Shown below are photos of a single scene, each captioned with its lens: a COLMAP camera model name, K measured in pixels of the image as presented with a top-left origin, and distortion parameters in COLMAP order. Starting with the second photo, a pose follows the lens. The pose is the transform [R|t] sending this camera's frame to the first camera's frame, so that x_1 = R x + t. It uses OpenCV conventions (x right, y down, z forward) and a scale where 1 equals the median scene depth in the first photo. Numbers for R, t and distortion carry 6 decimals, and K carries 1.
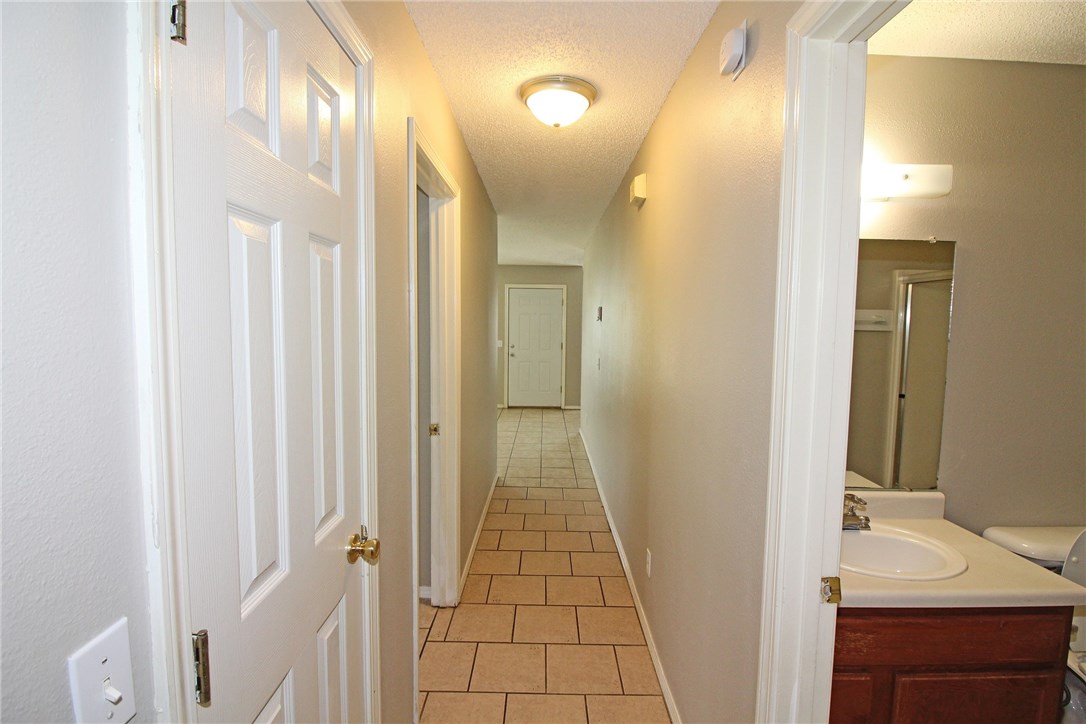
lens RADIAL K [[506.9, 0, 550.0], [0, 506.9, 355.7], [0, 0, 1]] dist [-0.018313, -0.002599]
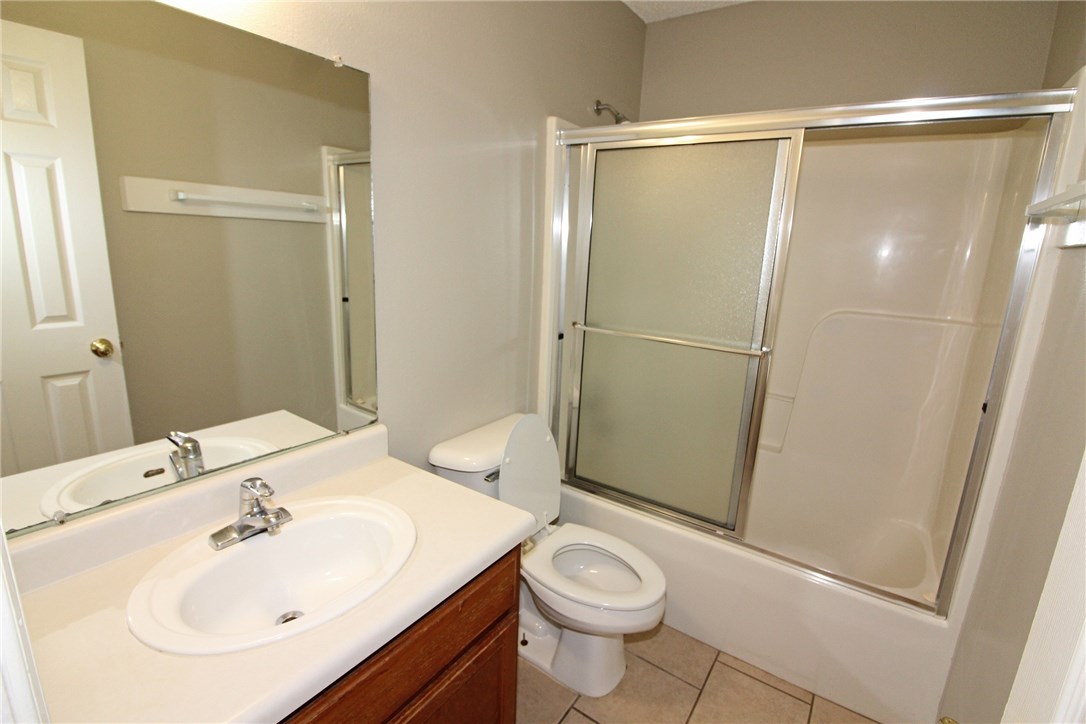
lens RADIAL K [[506.9, 0, 544.5], [0, 506.9, 355.4], [0, 0, 1]] dist [-0.018313, -0.002599]
pose [[0.579048, -0.172785, 0.796774, 0.189103], [0.025597, 0.980656, 0.194059, 0.014005], [-0.814892, -0.091975, 0.572269, 0.210237]]
